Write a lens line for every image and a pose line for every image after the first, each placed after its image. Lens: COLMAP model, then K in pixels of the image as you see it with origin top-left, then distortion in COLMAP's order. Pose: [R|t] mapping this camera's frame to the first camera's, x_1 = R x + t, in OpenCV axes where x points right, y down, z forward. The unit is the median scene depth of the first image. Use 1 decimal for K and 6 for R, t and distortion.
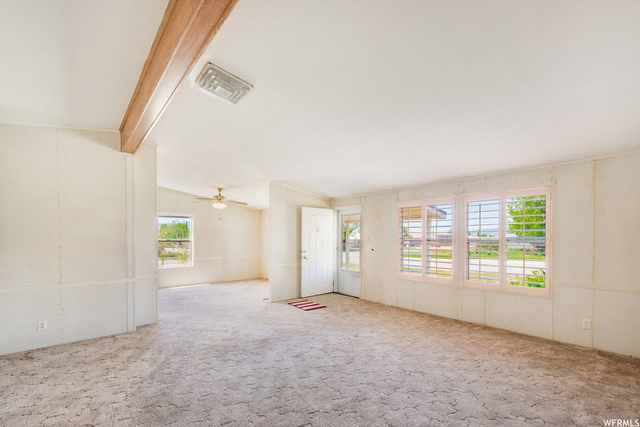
lens RADIAL K [[263.0, 0, 346.6], [0, 263.0, 239.0], [0, 0, 1]] dist [-0.000050, -0.000043]
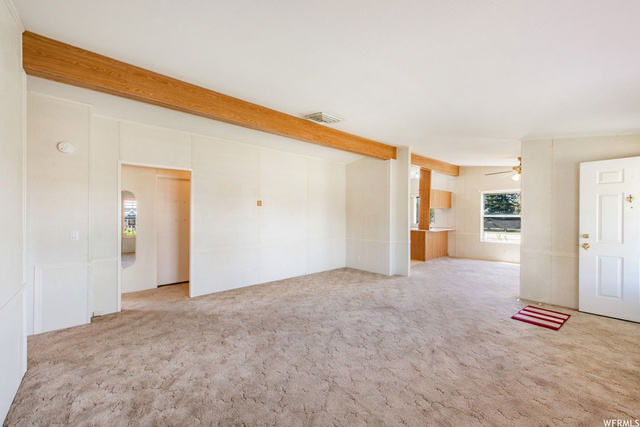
lens RADIAL K [[248.3, 0, 323.9], [0, 248.3, 217.7], [0, 0, 1]] dist [0.001515, 0.000015]
pose [[0.001070, 0.006438, -0.999979, 0.477341], [0.003815, 0.999972, 0.006442, -0.000376], [0.999992, -0.003822, 0.001046, 0.469560]]
